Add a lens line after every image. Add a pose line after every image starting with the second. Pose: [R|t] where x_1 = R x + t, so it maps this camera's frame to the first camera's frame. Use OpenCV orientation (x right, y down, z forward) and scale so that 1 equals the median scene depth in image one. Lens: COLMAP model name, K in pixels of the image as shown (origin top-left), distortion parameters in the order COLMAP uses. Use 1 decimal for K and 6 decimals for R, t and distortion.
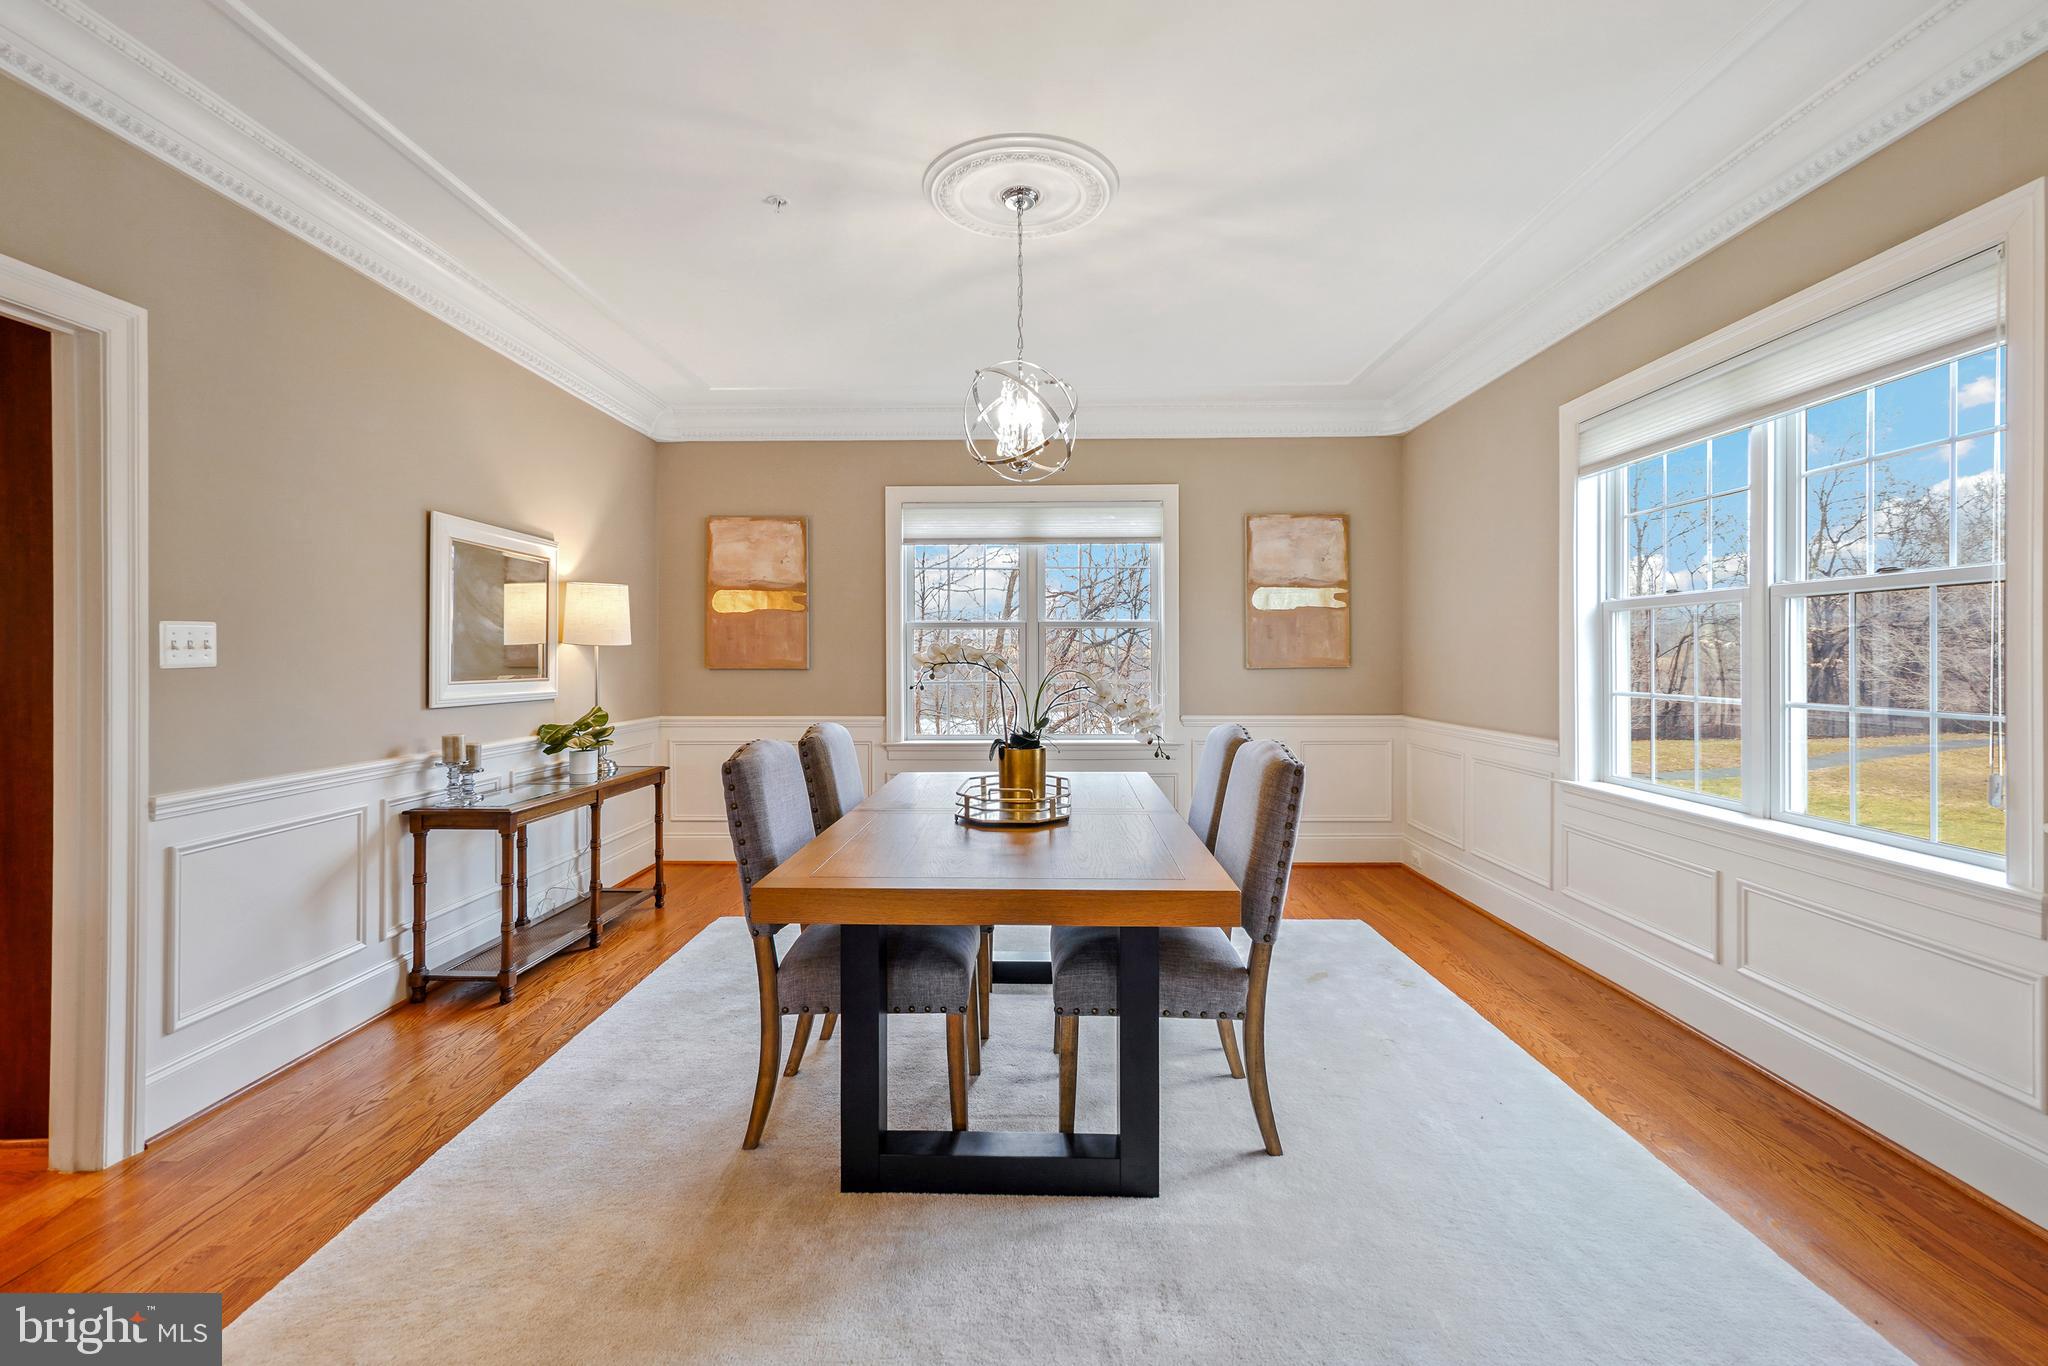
lens RADIAL K [[882.2, 0, 1012.8], [0, 882.2, 664.7], [0, 0, 1]] dist [-0.009848, 0.001719]
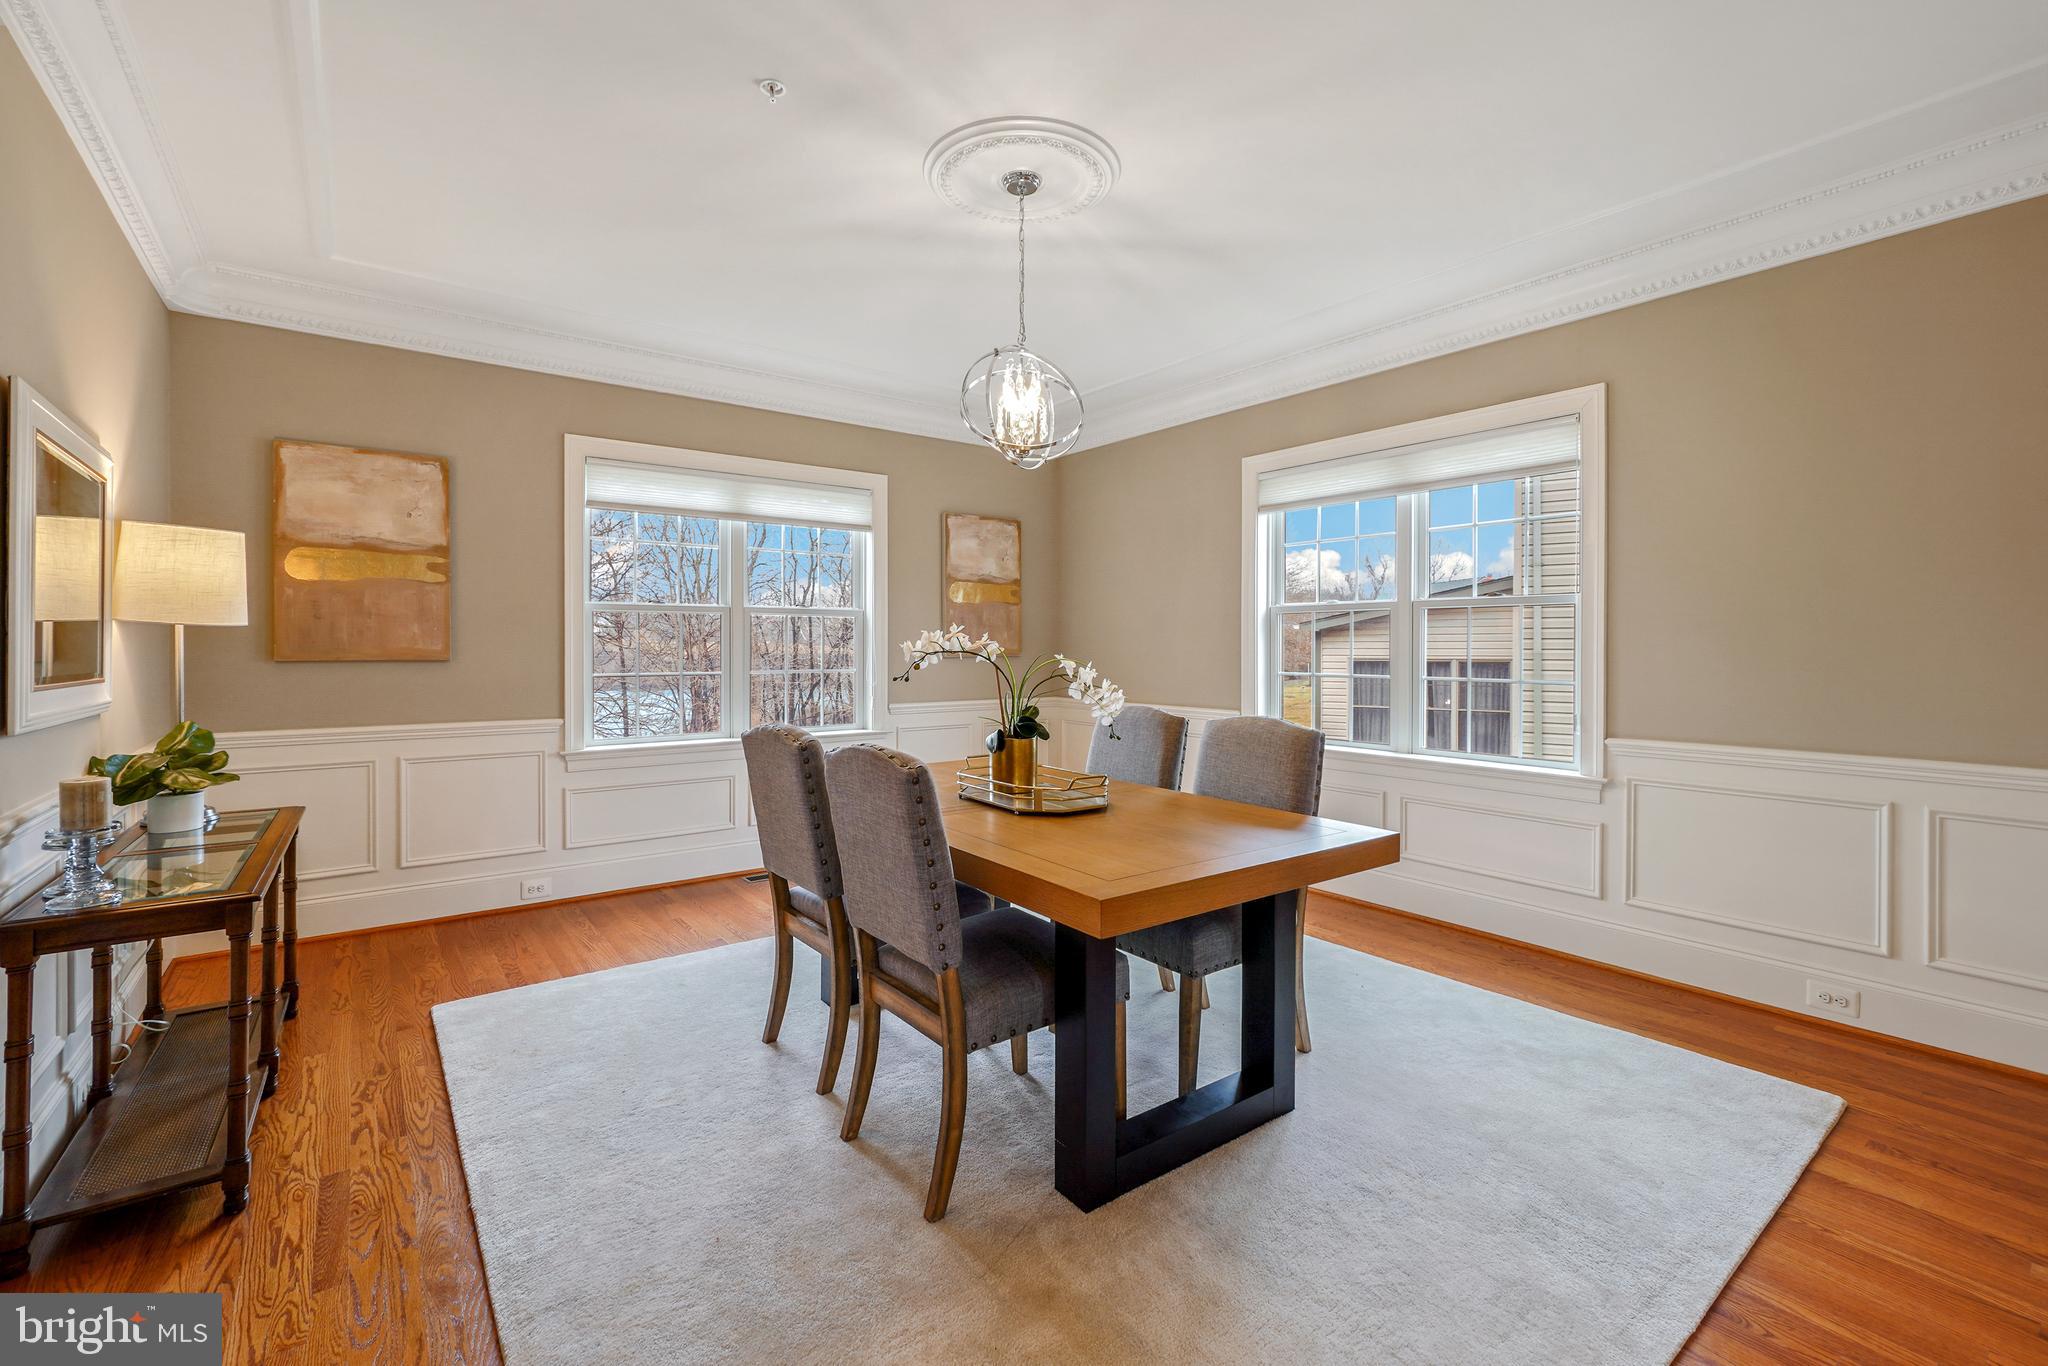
lens RADIAL K [[882.2, 0, 978.4], [0, 882.2, 663.3], [0, 0, 1]] dist [-0.009848, 0.001719]
pose [[0.785714, -0.008796, 0.618528, -0.363227], [0.002023, 0.999930, 0.011649, -0.000656], [-0.618587, -0.007902, 0.785677, 0.139547]]
